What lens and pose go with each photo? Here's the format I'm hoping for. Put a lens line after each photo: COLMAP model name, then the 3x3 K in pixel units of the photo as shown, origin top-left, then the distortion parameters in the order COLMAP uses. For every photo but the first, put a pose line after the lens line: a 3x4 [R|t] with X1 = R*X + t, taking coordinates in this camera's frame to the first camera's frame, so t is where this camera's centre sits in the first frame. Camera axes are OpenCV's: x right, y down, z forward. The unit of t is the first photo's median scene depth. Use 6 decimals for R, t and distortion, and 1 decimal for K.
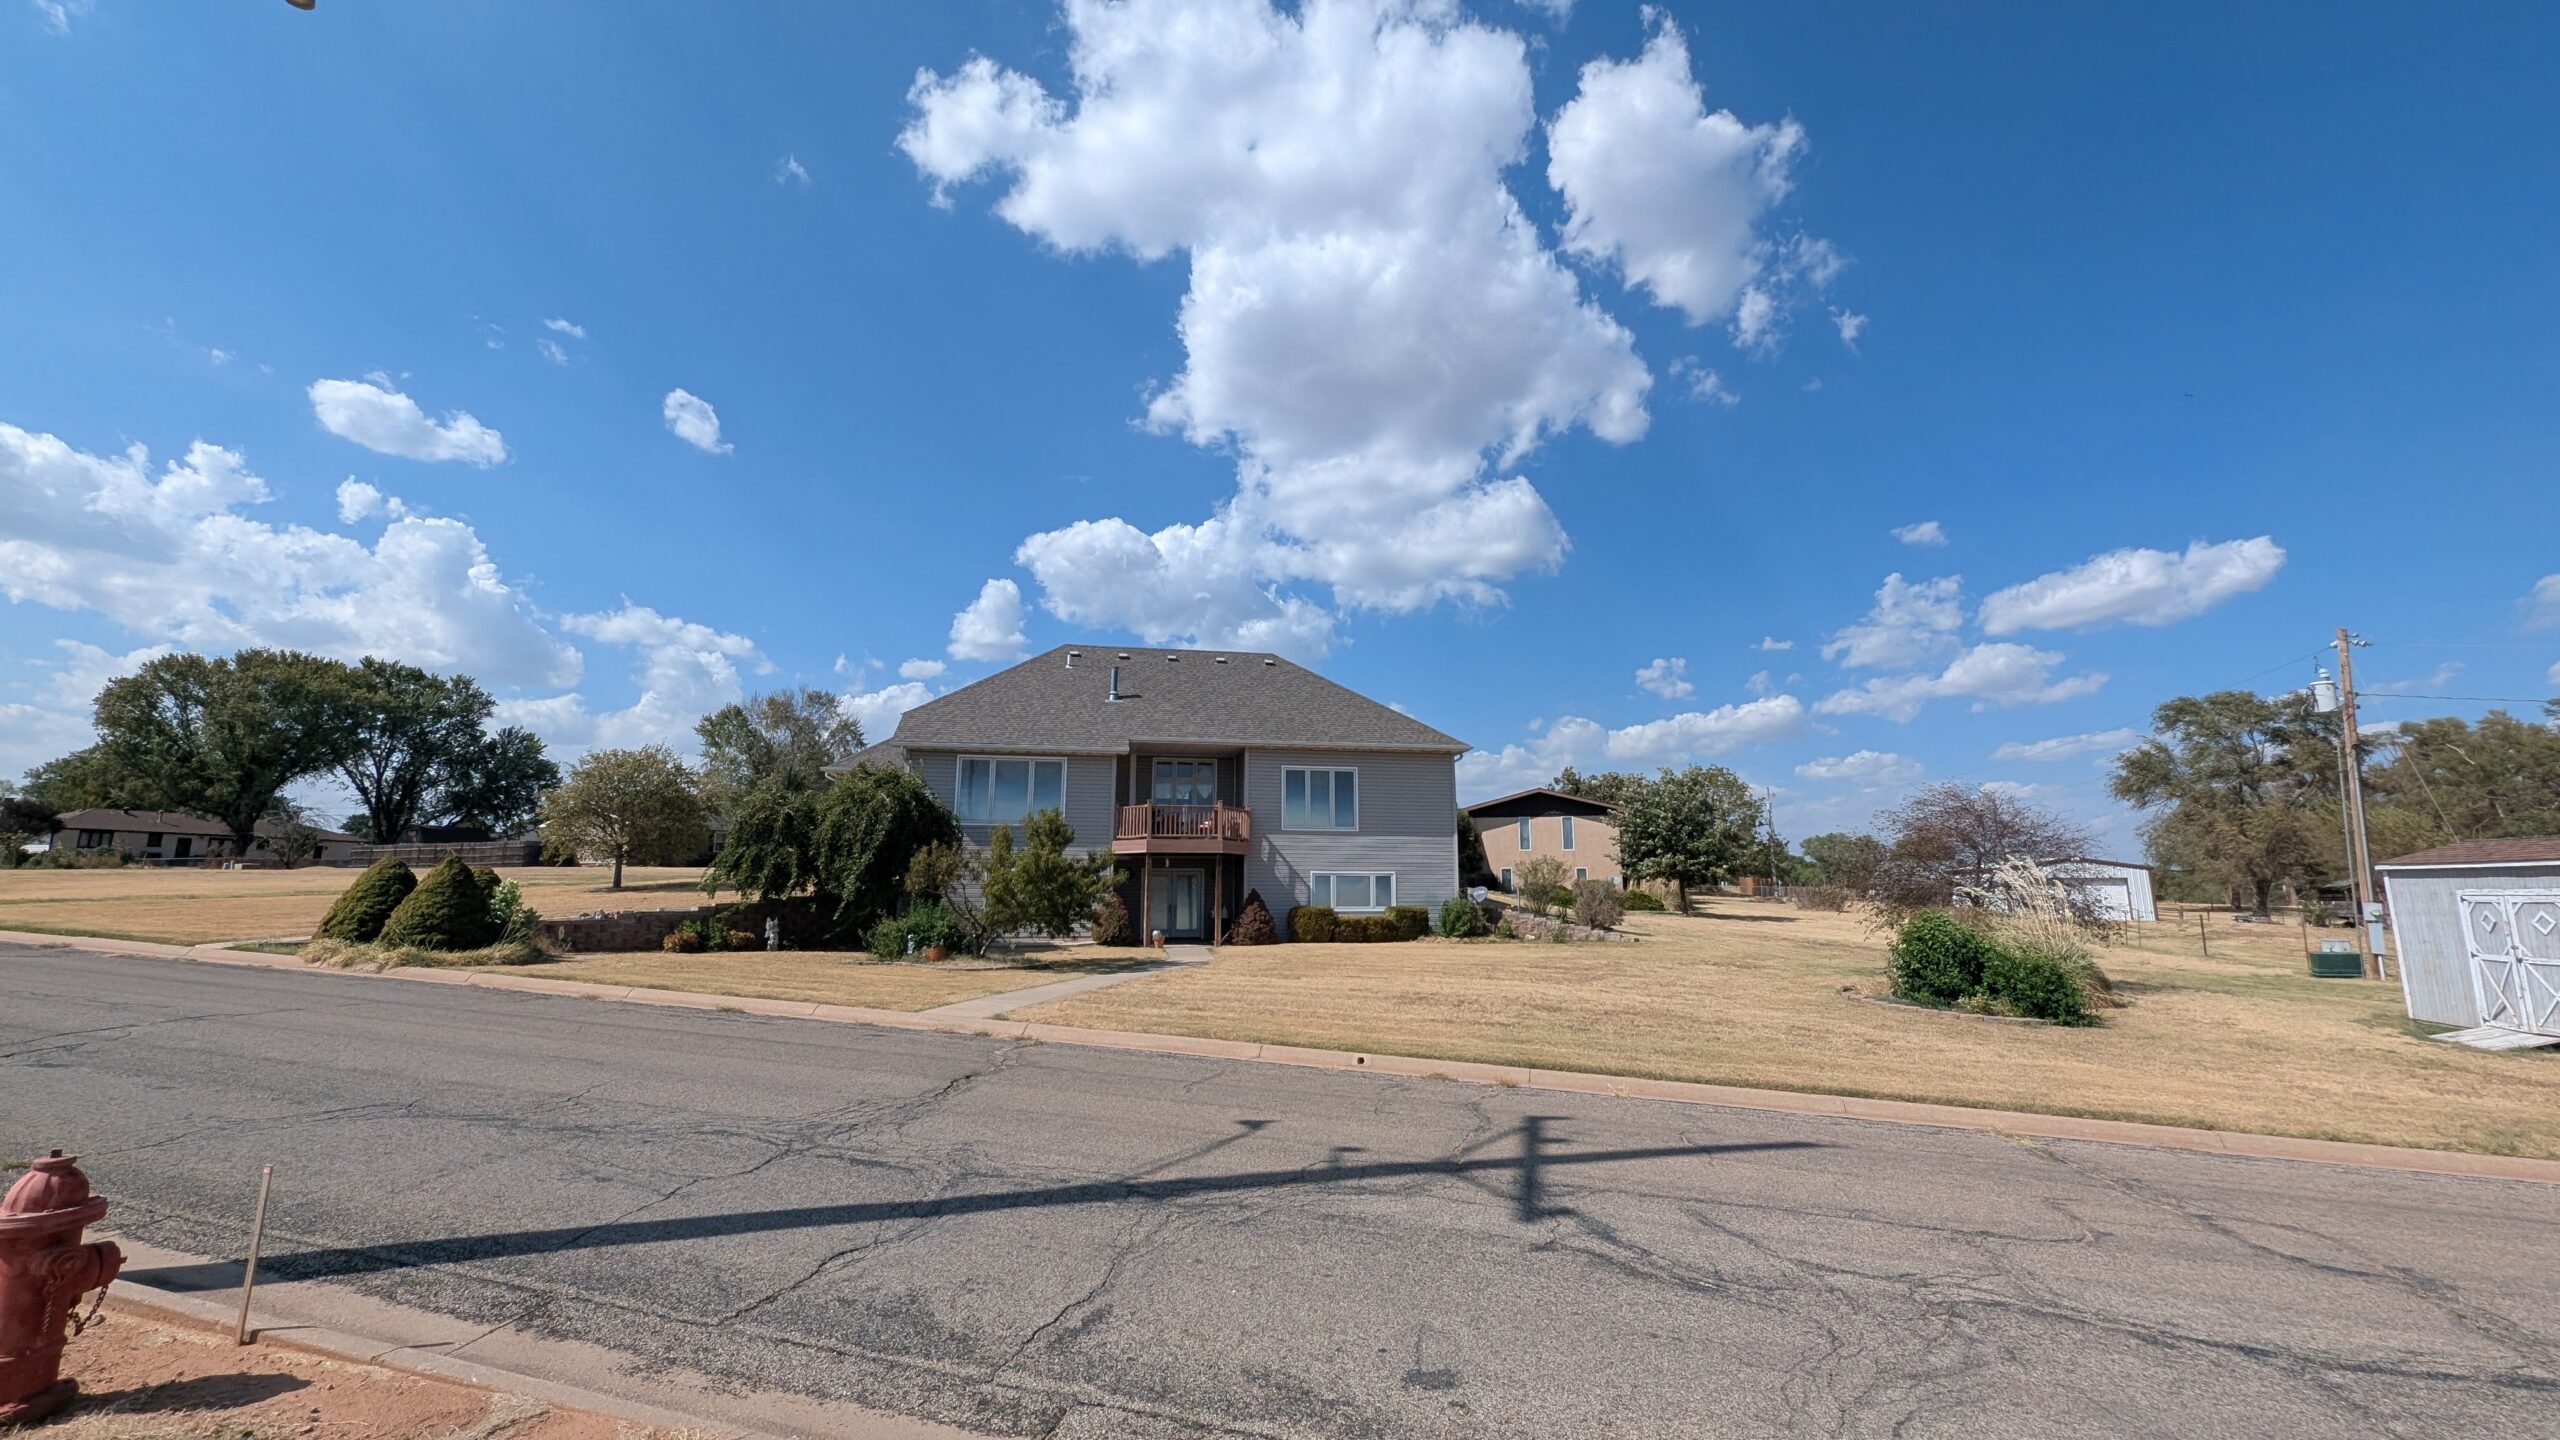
lens RADIAL K [[999.9, 0, 1317.1], [0, 999.9, 743.0], [0, 0, 1]] dist [0.008322, -0.003557]
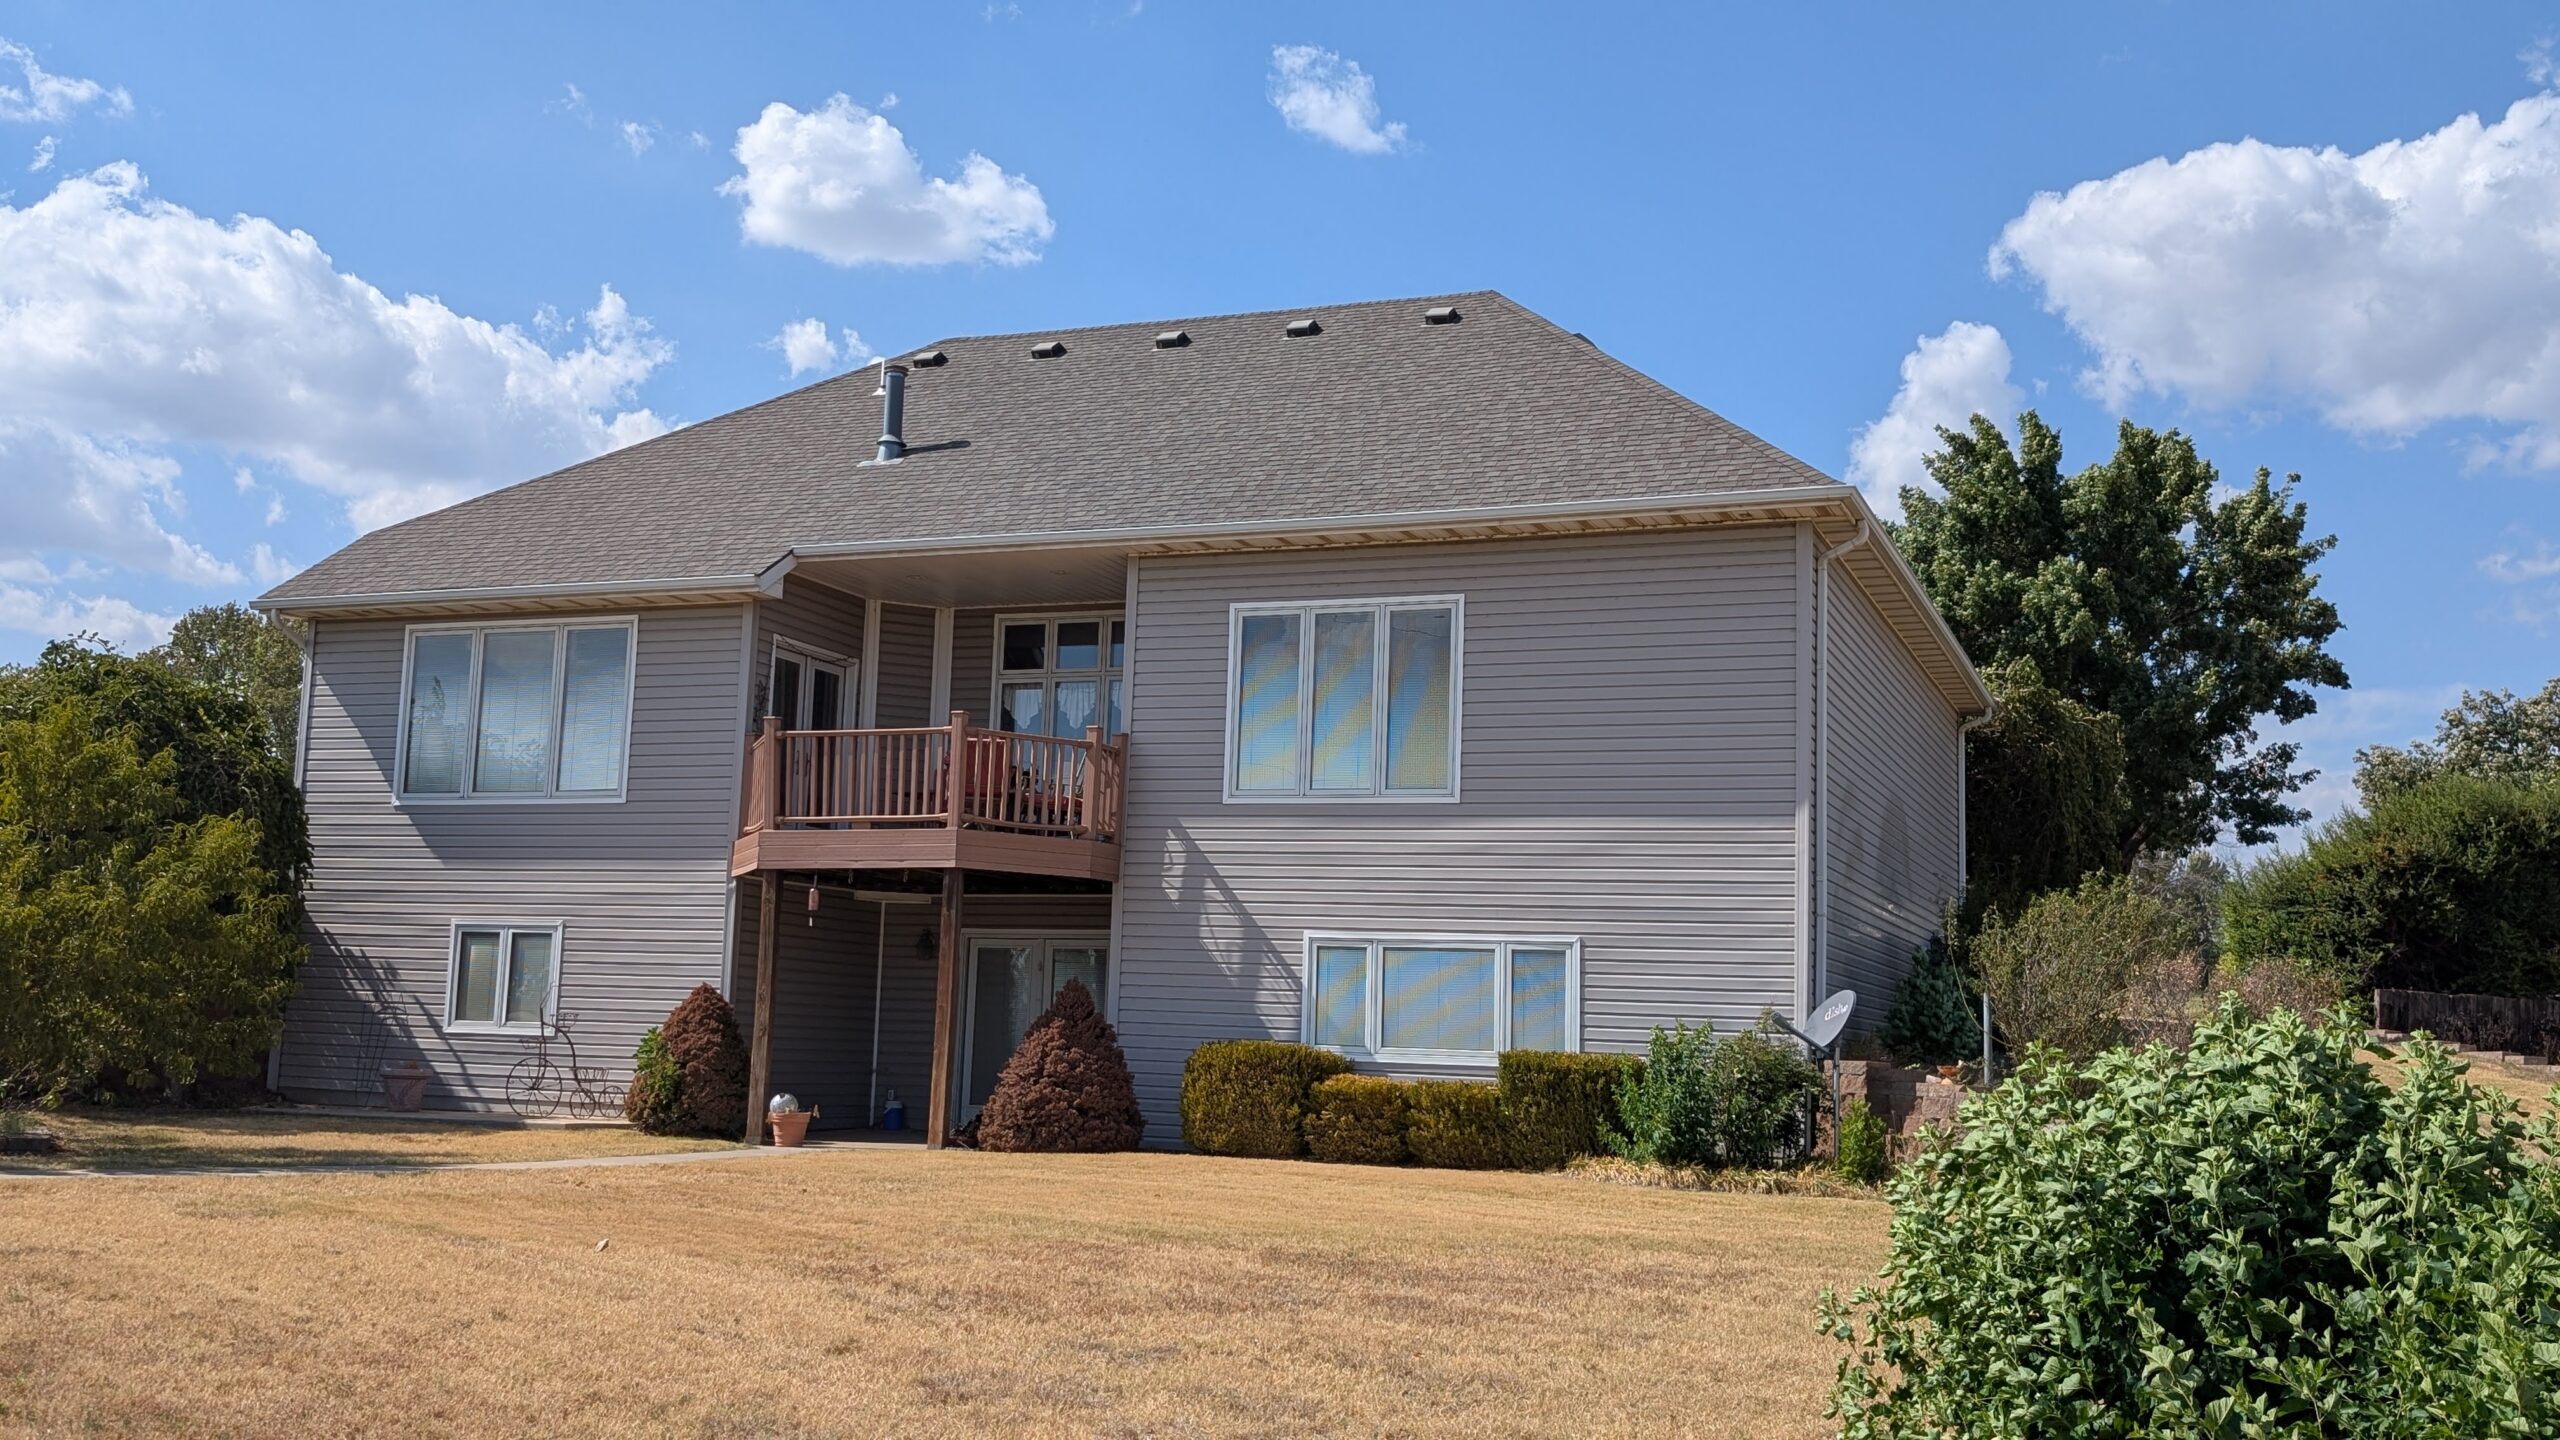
lens RADIAL K [[2420.9, 0, 1323.3], [0, 2420.9, 736.0], [0, 0, 1]] dist [0.022283, 0.000000]
pose [[0.842237, -0.043379, -0.537359, 0.408918], [0.048224, 0.998824, -0.005048, 0.071016], [0.536946, -0.021662, 0.843339, 0.369155]]
